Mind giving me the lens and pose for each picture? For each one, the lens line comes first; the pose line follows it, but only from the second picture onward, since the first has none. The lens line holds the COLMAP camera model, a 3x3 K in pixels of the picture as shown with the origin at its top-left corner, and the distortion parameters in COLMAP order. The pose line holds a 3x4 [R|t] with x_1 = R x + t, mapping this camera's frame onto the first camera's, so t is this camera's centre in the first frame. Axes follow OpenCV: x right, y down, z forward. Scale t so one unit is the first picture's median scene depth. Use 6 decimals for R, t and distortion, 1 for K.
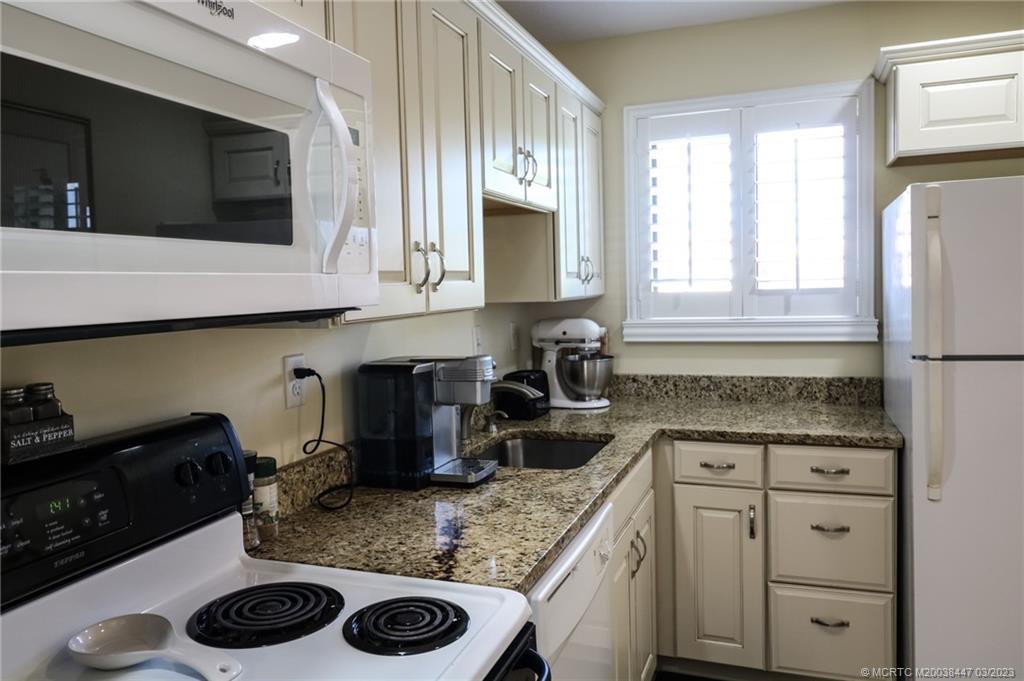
lens RADIAL K [[755.9, 0, 528.9], [0, 755.9, 334.3], [0, 0, 1]] dist [0.019854, -0.004781]
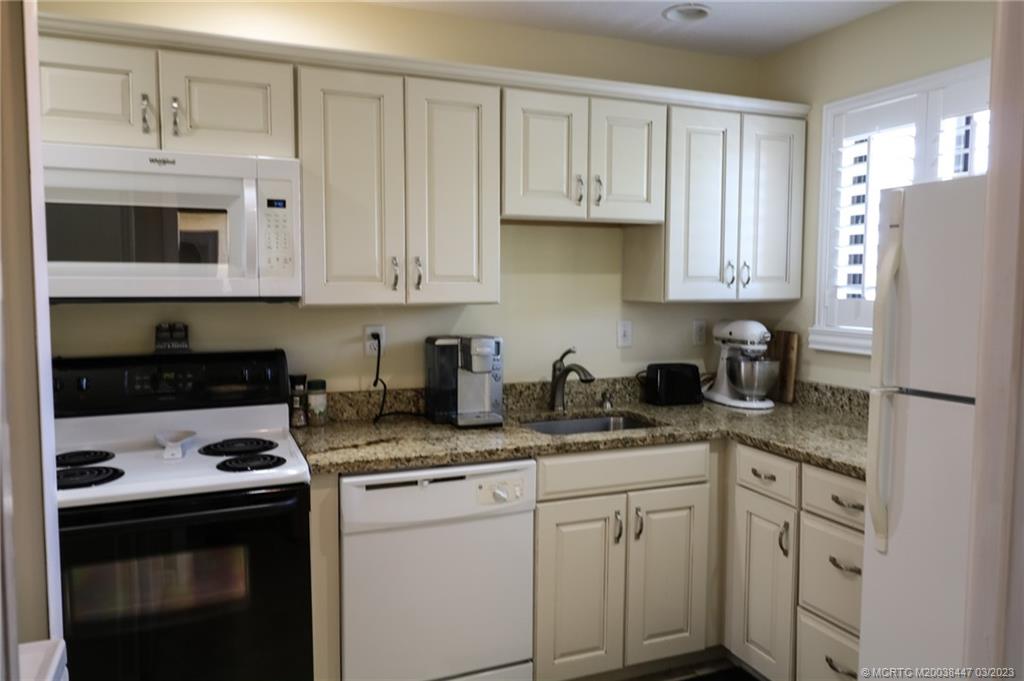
lens RADIAL K [[755.9, 0, 528.9], [0, 755.9, 334.3], [0, 0, 1]] dist [0.019854, -0.004781]
pose [[0.681409, 0.083028, -0.727178, 0.742440], [-0.071053, 0.996356, 0.047182, -0.035836], [0.728445, 0.019518, 0.684826, 0.088086]]
